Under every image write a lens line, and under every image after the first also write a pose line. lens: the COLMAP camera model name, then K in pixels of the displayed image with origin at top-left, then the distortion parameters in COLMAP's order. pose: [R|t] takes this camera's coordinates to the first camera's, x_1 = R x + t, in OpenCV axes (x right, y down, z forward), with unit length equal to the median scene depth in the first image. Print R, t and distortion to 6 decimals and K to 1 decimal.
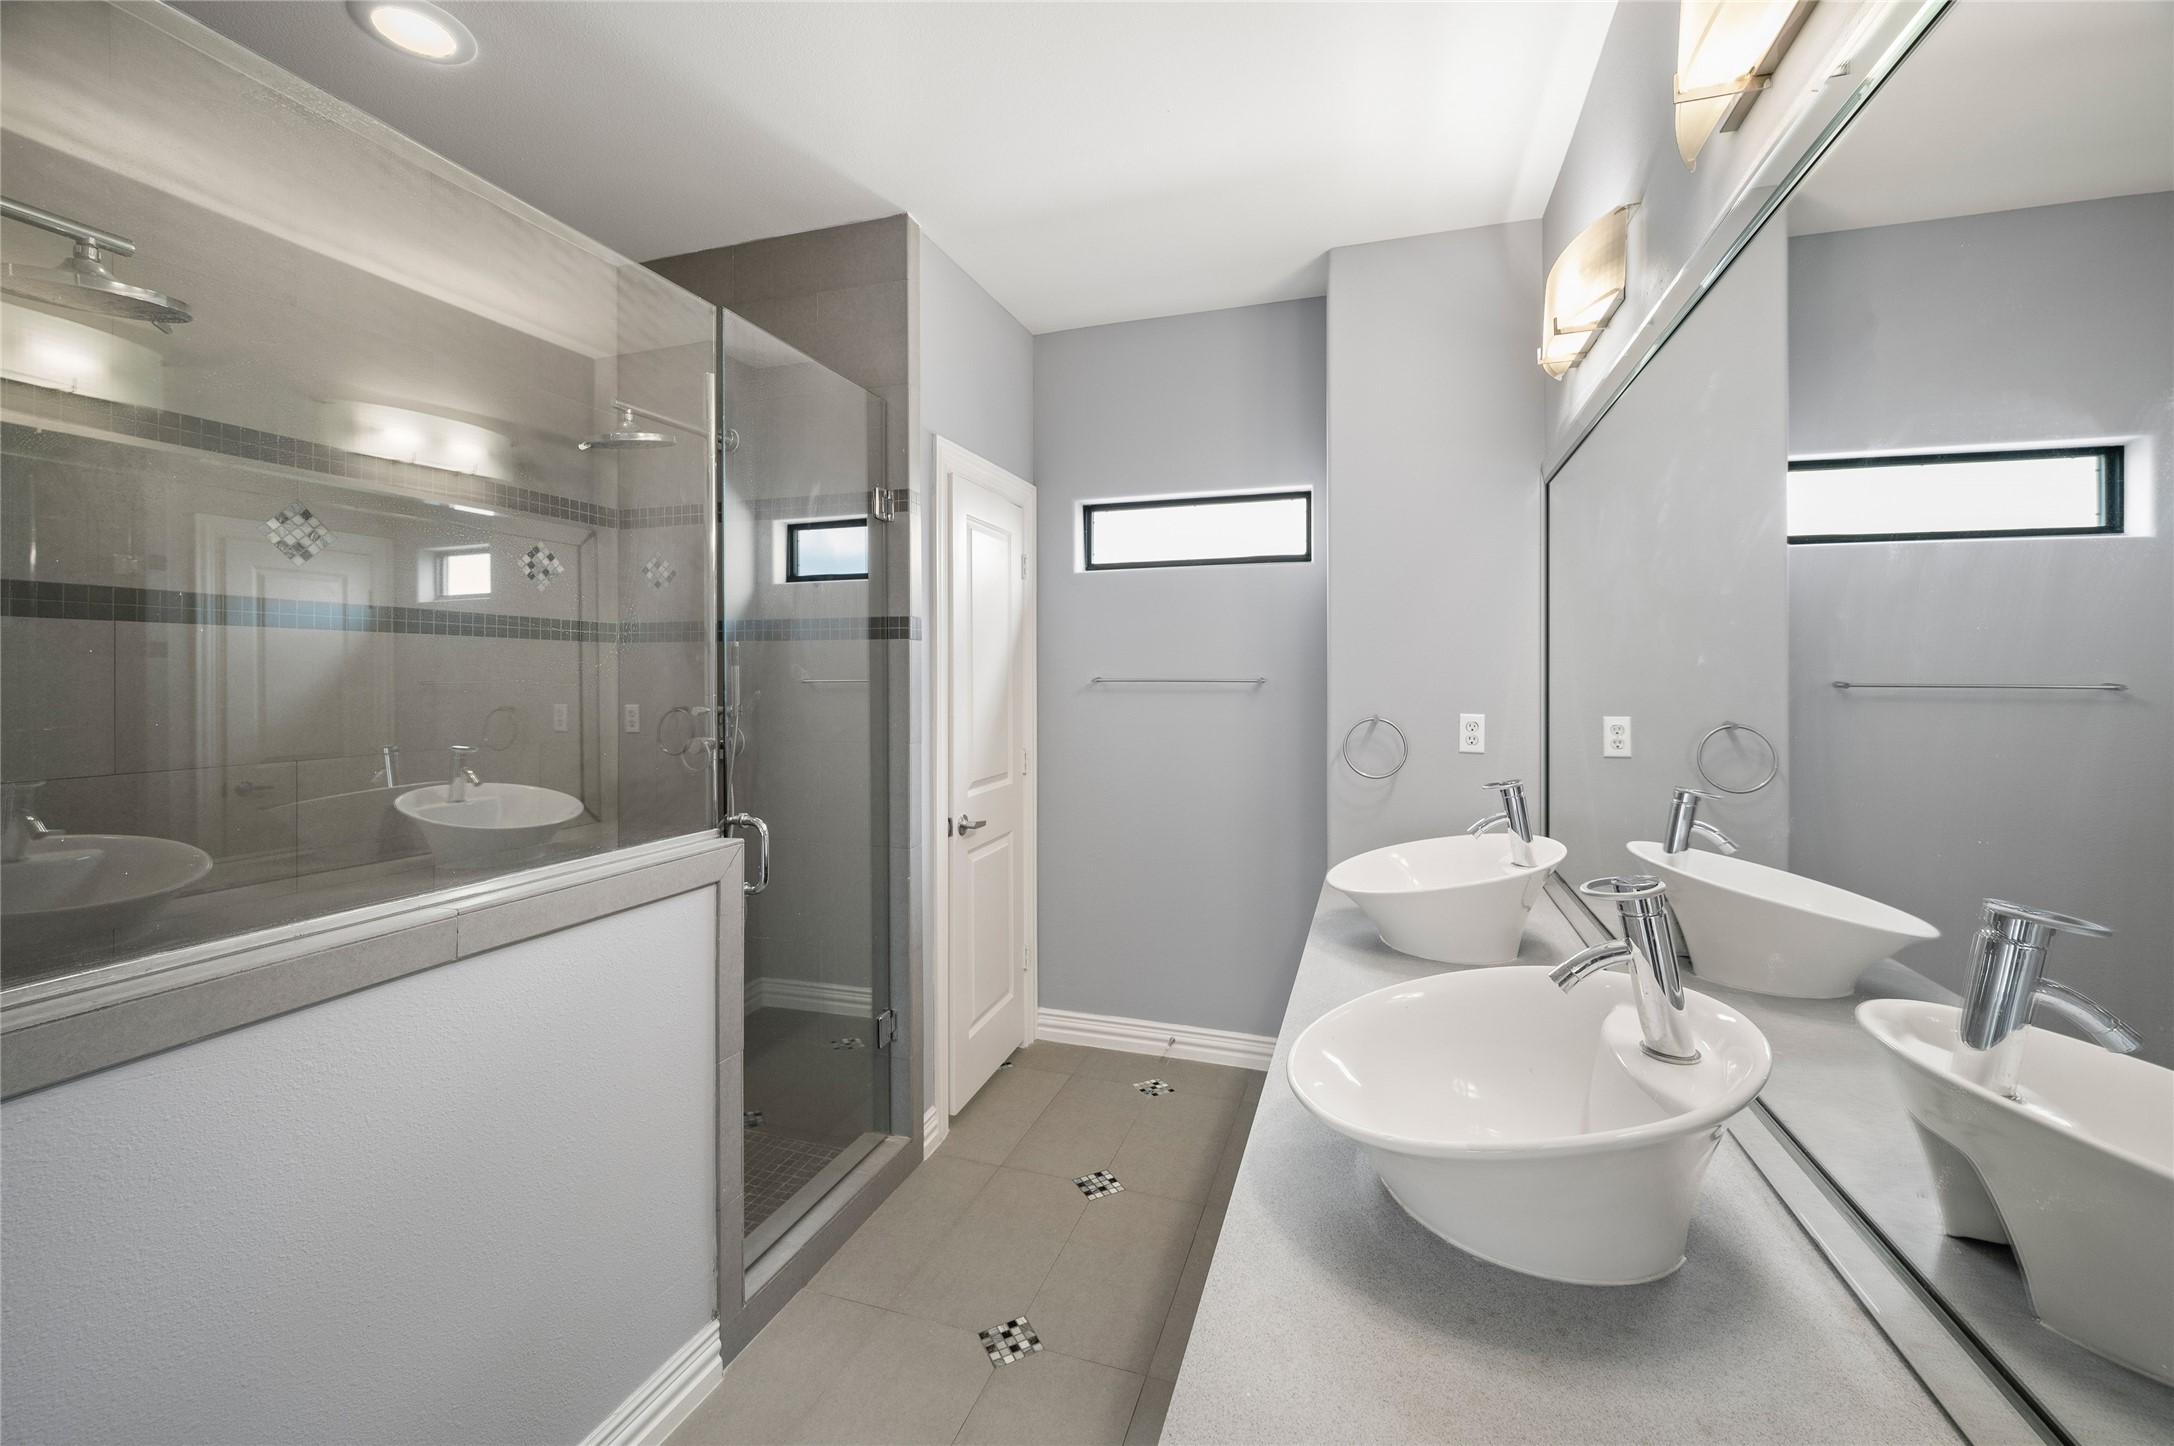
lens RADIAL K [[875.1, 0, 1093.6], [0, 875.1, 682.6], [0, 0, 1]] dist [0.001689, -0.000076]
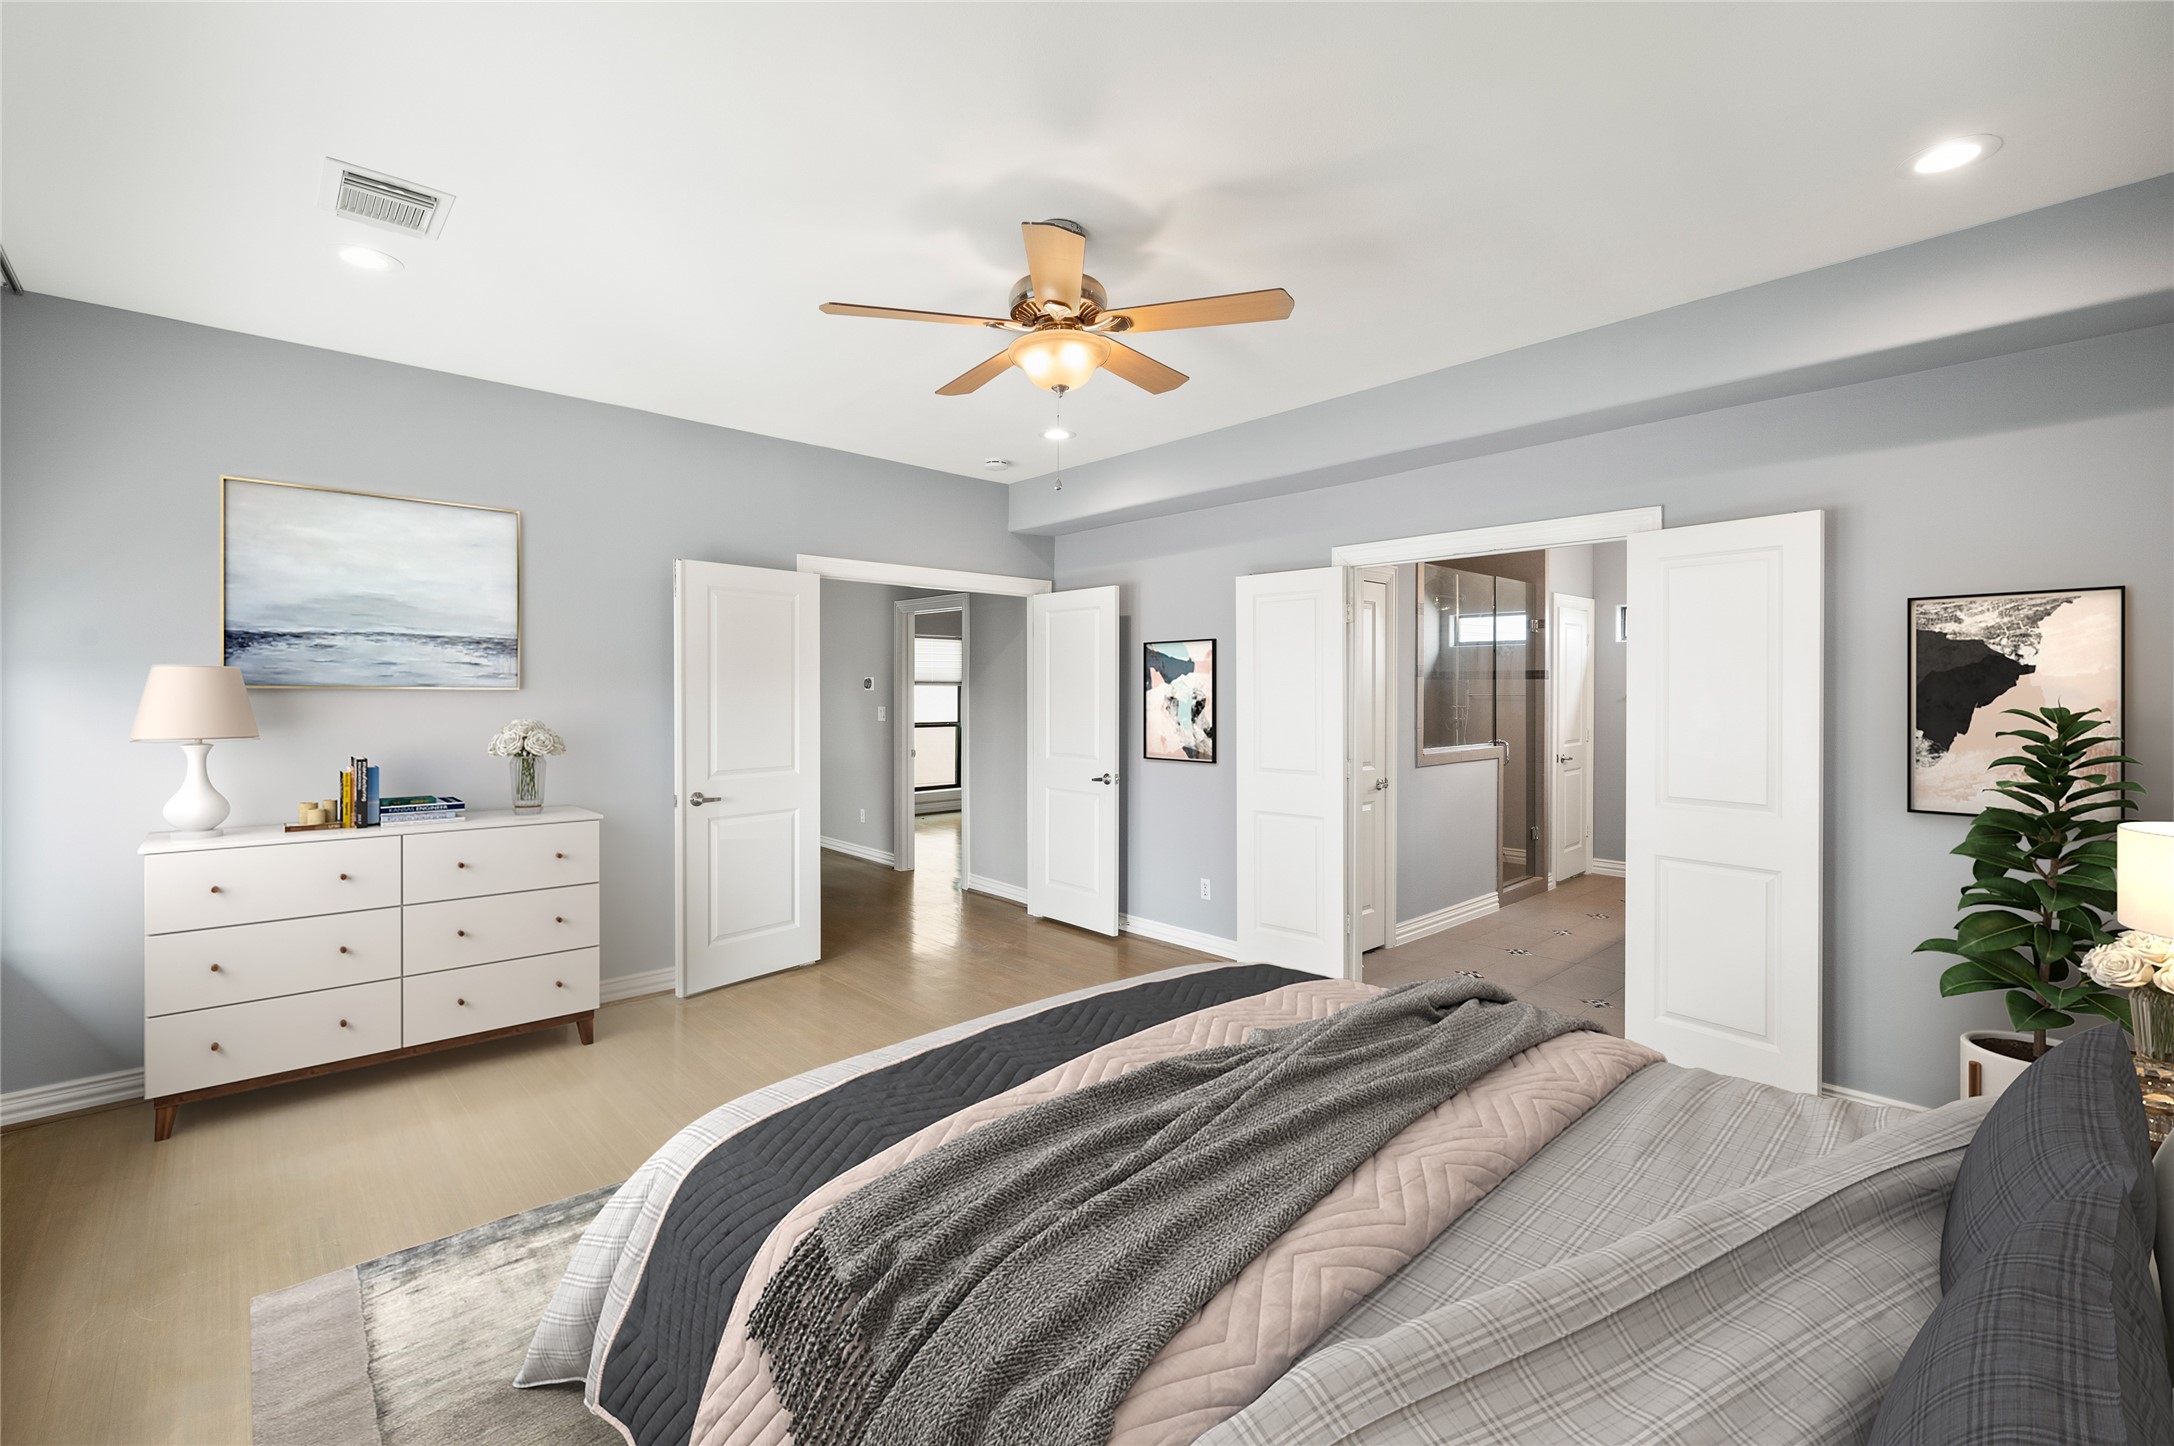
lens RADIAL K [[943.2, 0, 1089.4], [0, 943.2, 694.3], [0, 0, 1]] dist [-0.000043, -0.000032]
pose [[0.878109, 0.003662, -0.478447, -0.062085], [0.000483, 0.999963, 0.008540, -0.029624], [0.478461, -0.007730, 0.878075, -1.999000]]
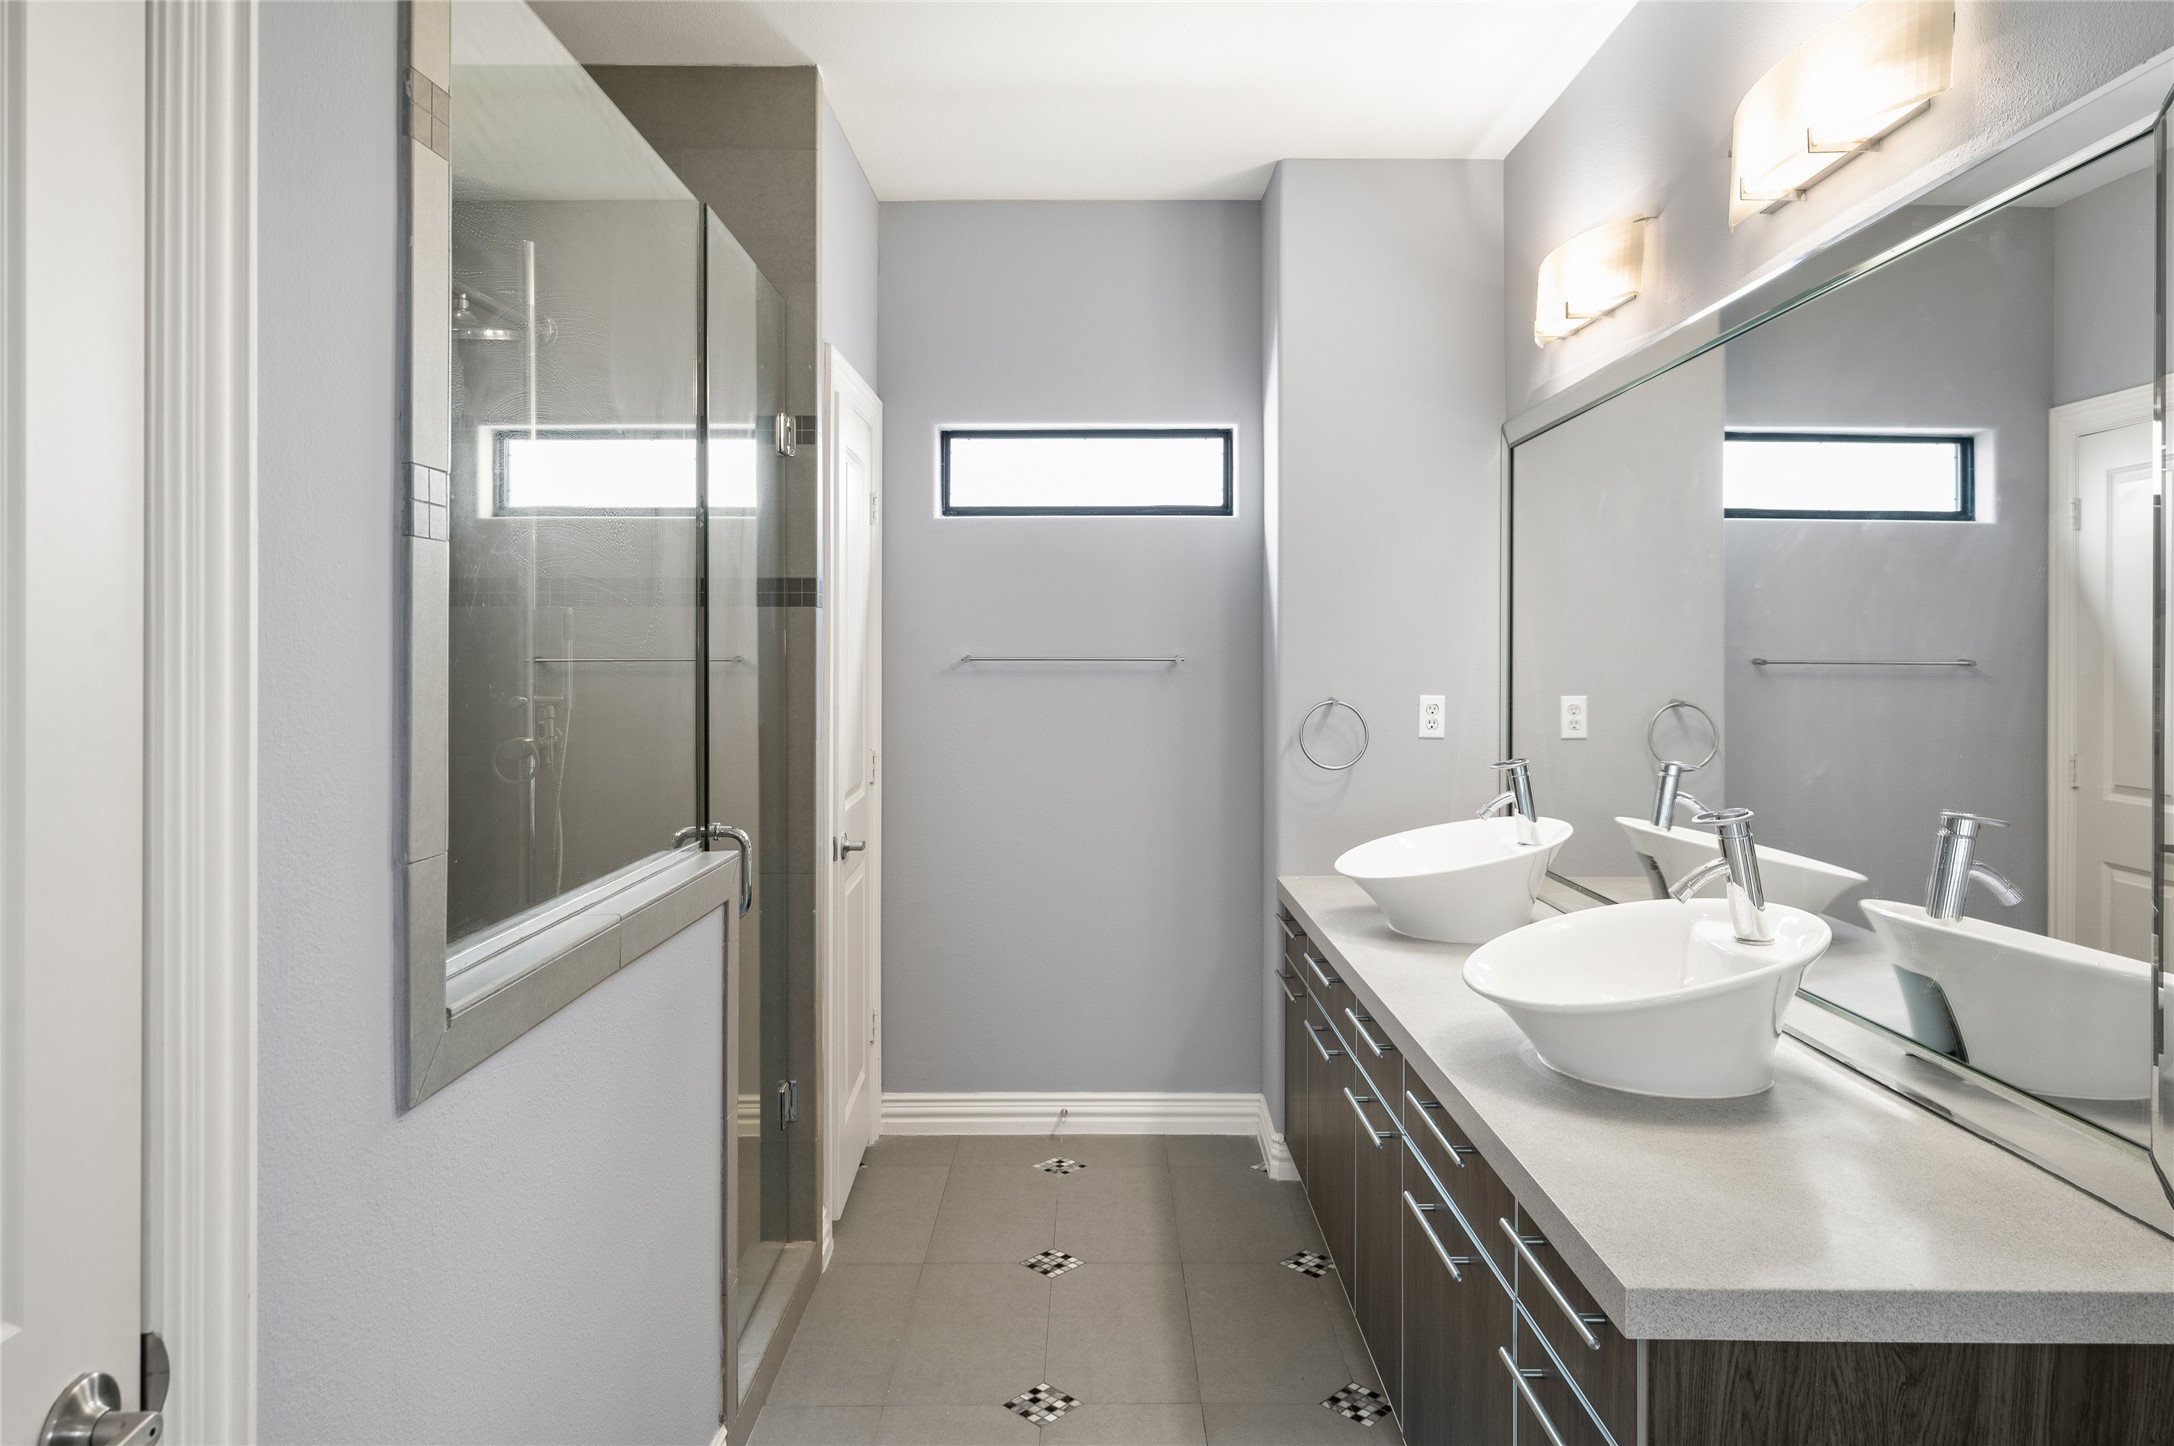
lens RADIAL K [[1387.7, 0, 1081.0], [0, 1387.7, 667.0], [0, 0, 1]] dist [-0.001765, 0.000945]
pose [[0.951005, -0.003955, 0.309151, -0.366731], [0.002937, 0.999989, 0.003759, 0.000231], [-0.309162, -0.002667, 0.951006, -0.258952]]
